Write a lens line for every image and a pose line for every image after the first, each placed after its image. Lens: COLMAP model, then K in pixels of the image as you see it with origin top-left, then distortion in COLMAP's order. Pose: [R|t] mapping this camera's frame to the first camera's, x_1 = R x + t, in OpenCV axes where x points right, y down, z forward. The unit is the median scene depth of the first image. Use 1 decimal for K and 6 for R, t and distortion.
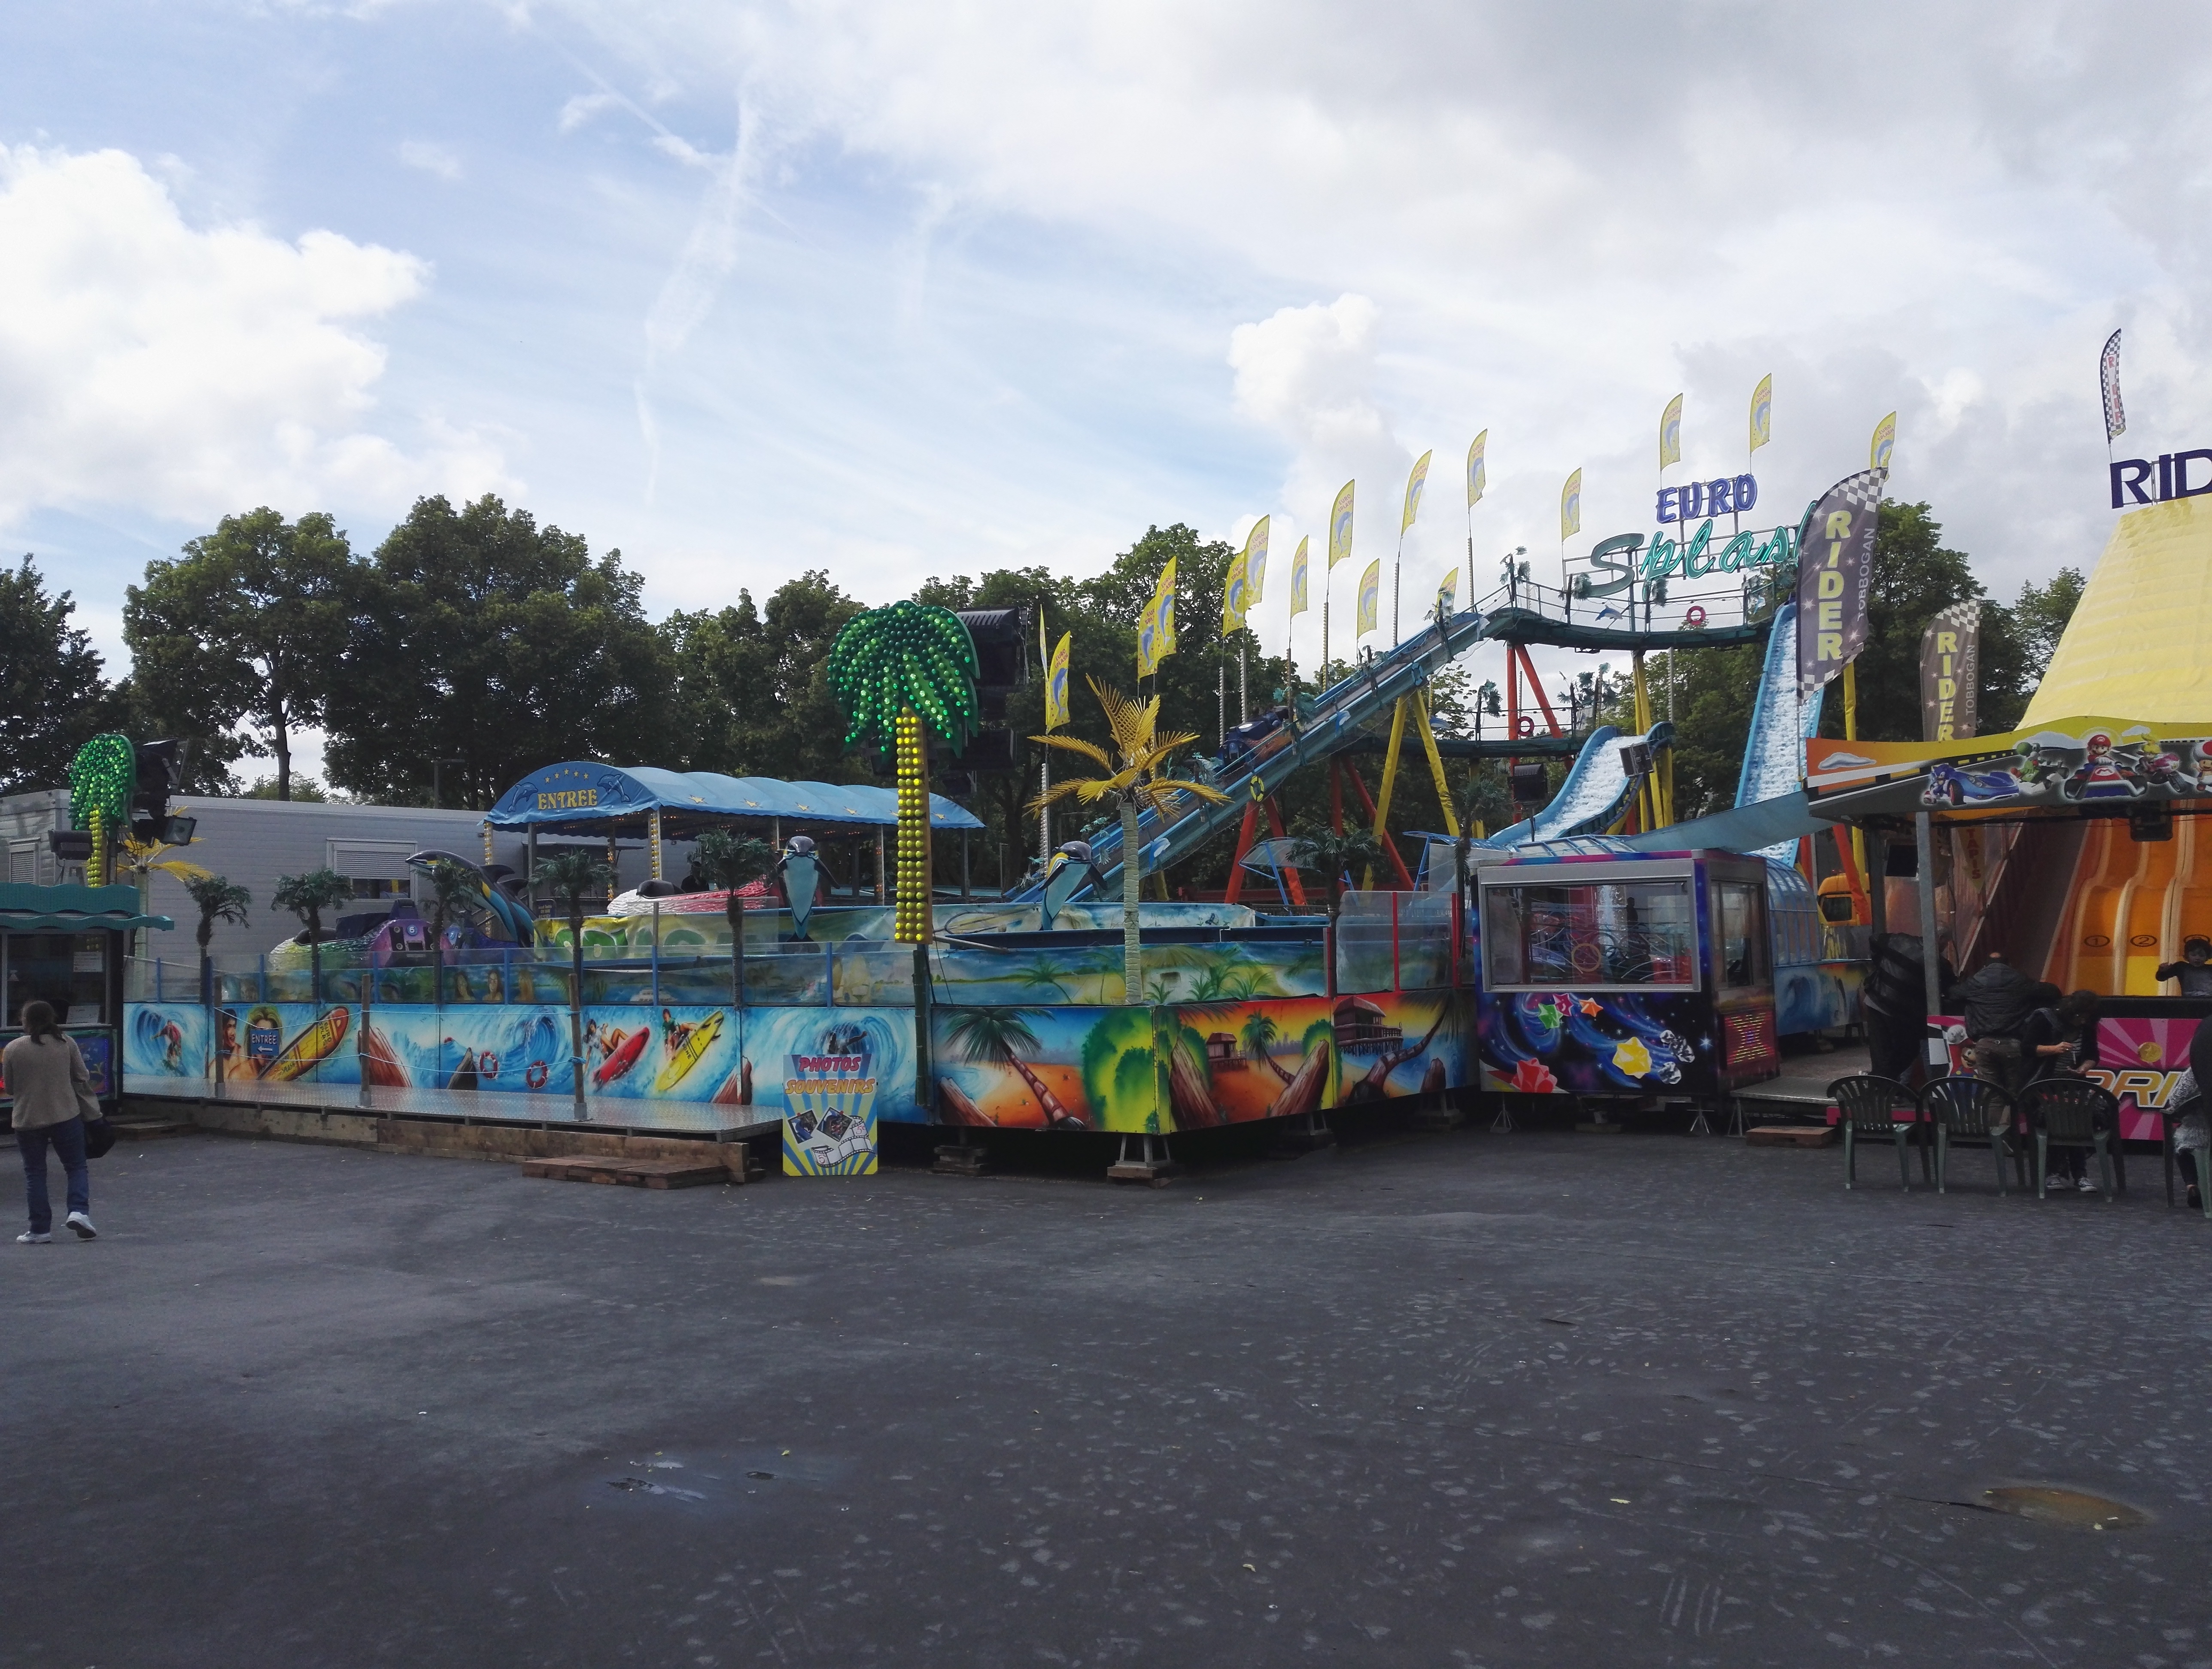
lens RADIAL K [[1764.6, 0, 1069.1], [0, 1764.6, 777.3], [0, 0, 1]] dist [-0.025882, 0.130928]
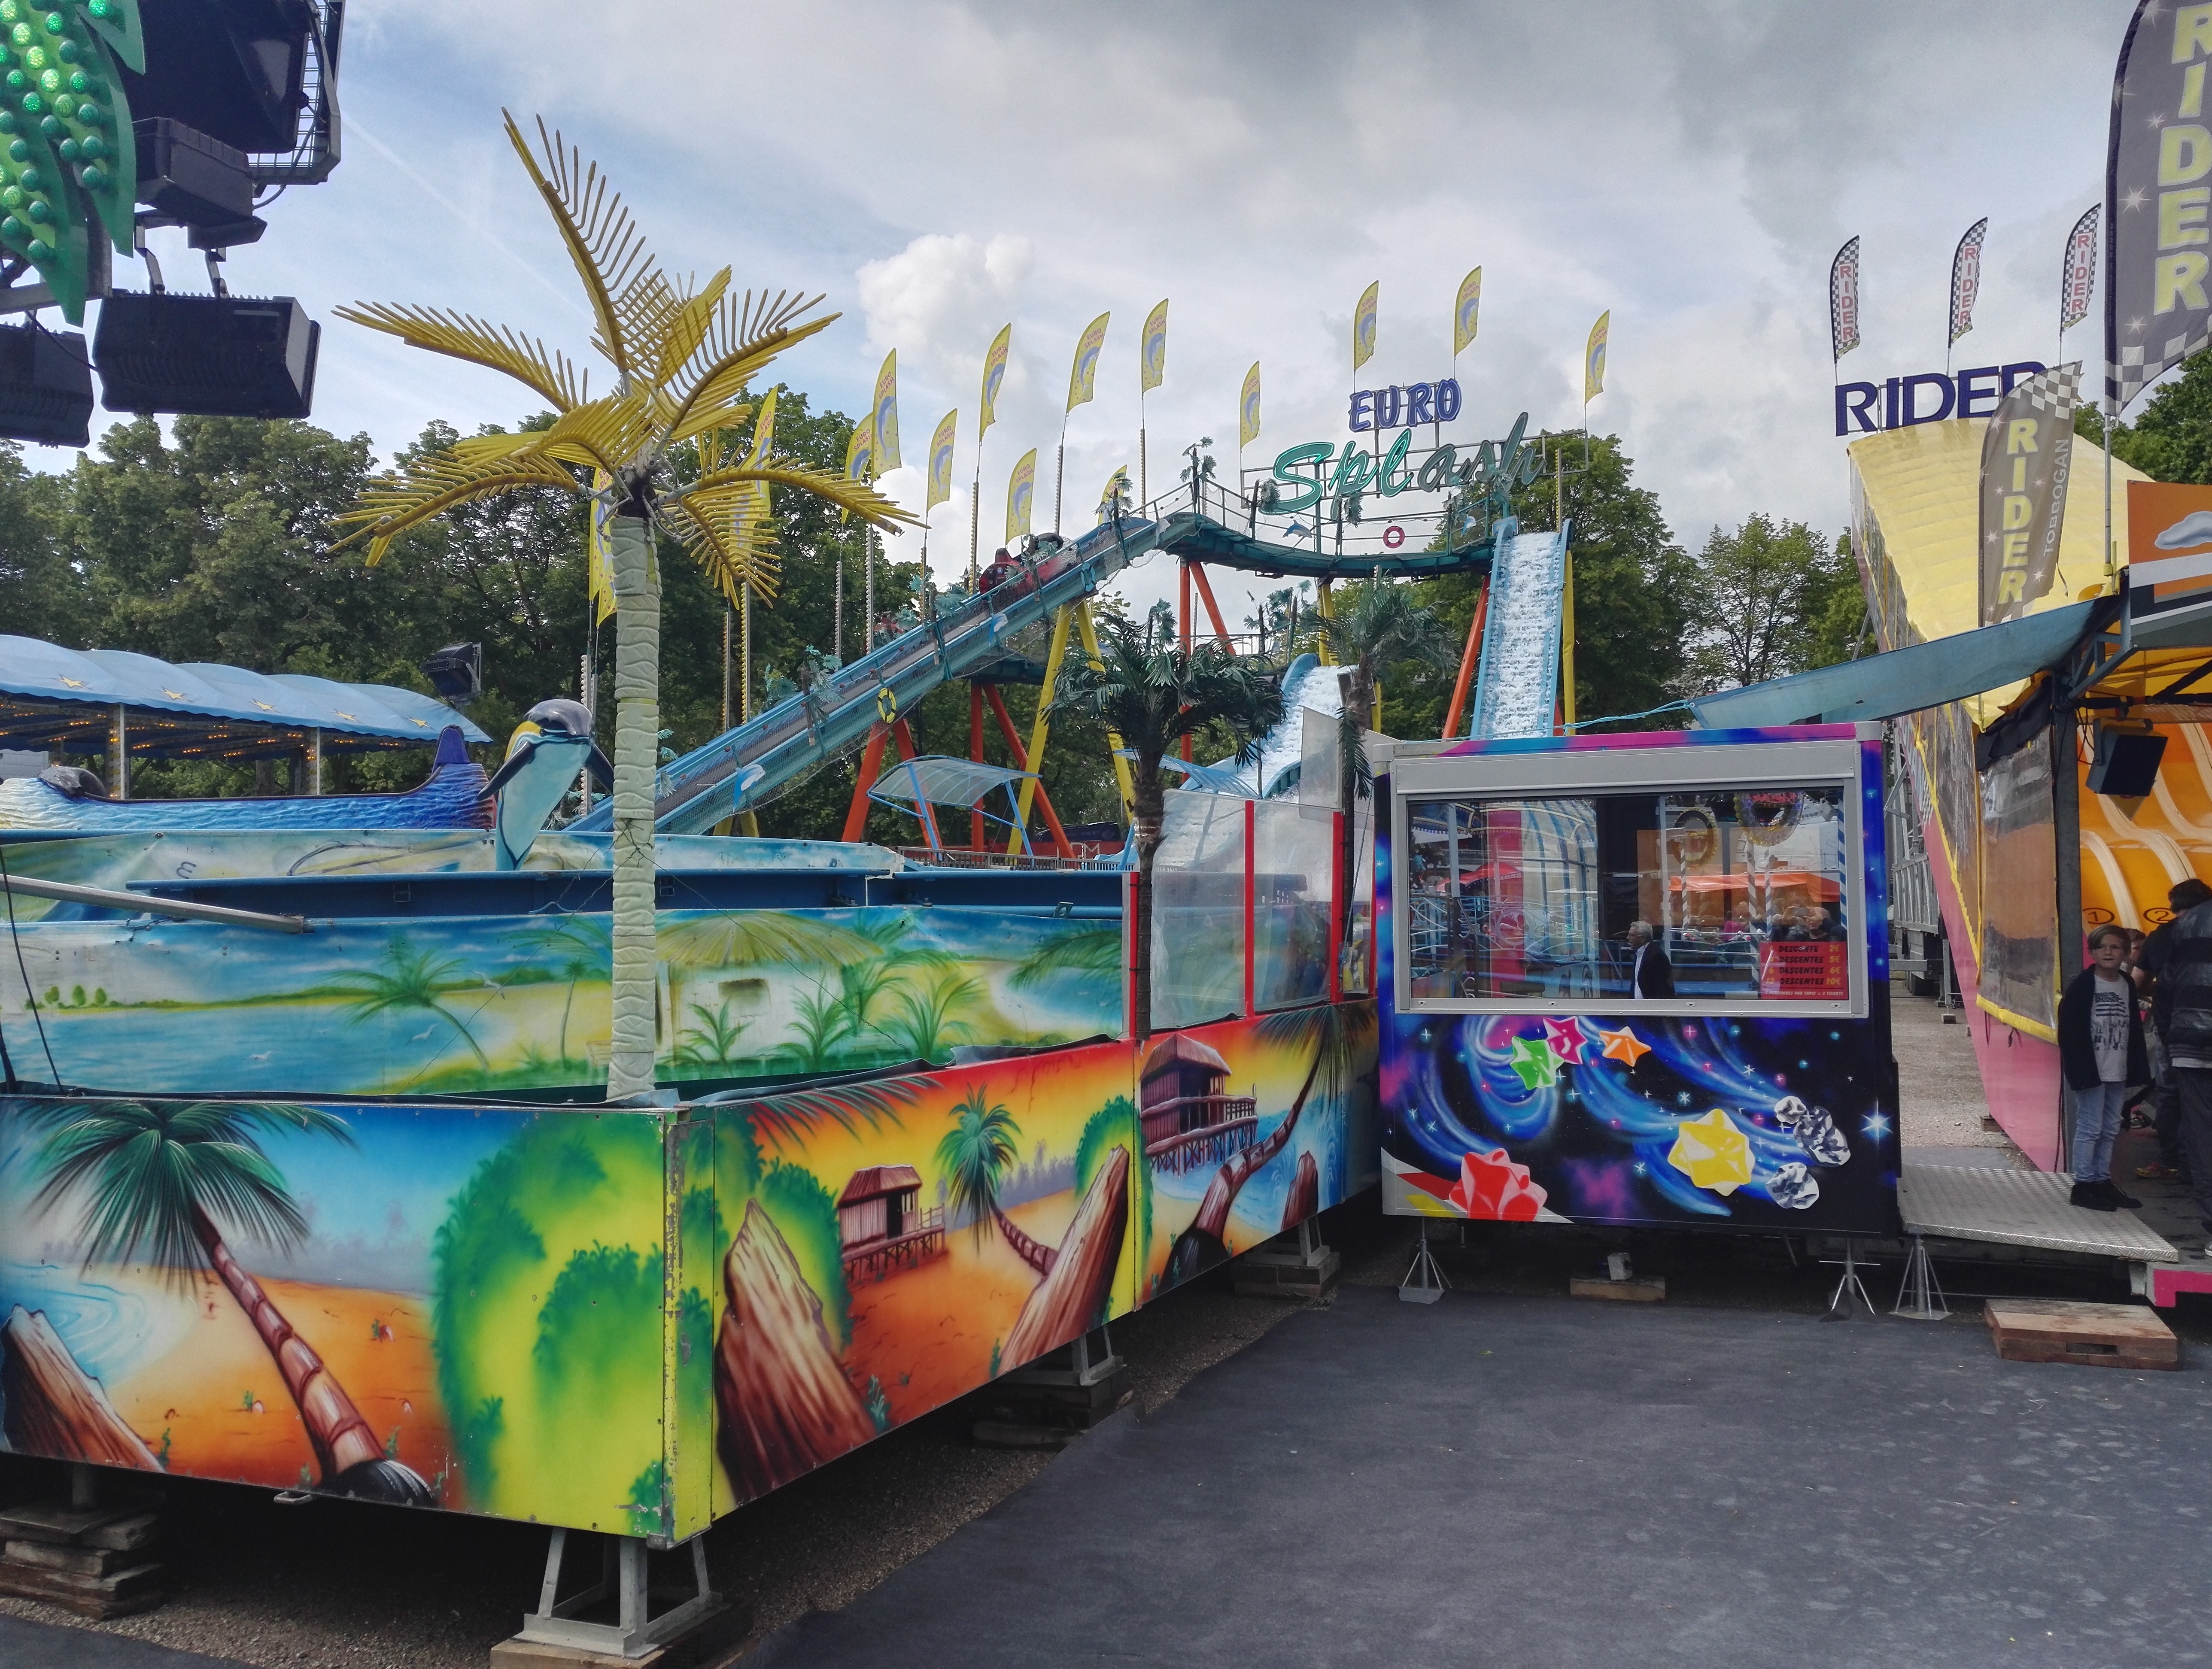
lens RADIAL K [[1864.9, 0, 1102.9], [0, 1864.9, 782.5], [0, 0, 1]] dist [0.030444, 0.209013]
pose [[0.972745, 0.022281, 0.230804, 0.034810], [-0.027590, 0.999423, 0.019802, 0.050164], [-0.230230, -0.025630, 0.972799, 0.518518]]
